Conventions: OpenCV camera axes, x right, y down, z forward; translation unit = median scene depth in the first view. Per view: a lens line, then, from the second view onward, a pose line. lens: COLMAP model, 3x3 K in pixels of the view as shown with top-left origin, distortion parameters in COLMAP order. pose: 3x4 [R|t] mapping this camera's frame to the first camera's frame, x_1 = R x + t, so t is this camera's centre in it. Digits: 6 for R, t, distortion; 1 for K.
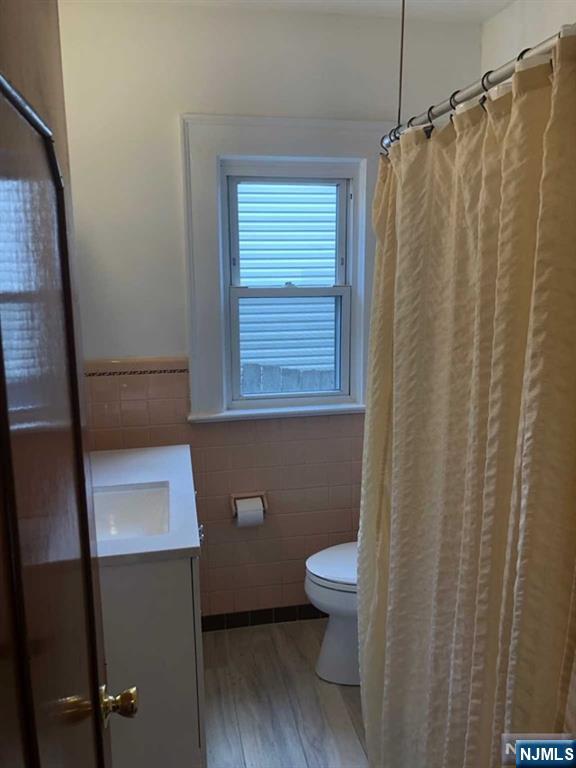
lens RADIAL K [[638.3, 0, 287.1], [0, 638.3, 383.8], [0, 0, 1]] dist [0.040845, -0.056071]
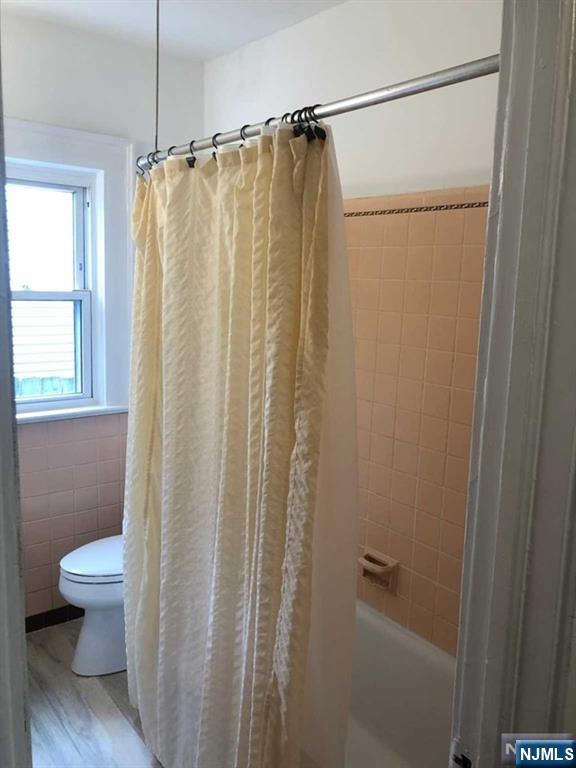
lens RADIAL K [[638.3, 0, 290.3], [0, 638.3, 385.8], [0, 0, 1]] dist [0.040845, -0.056071]
pose [[0.892145, -0.030498, 0.450719, -0.136255], [0.035094, 0.999382, -0.001841, 0.020163], [-0.450385, 0.017460, 0.892664, -0.102032]]
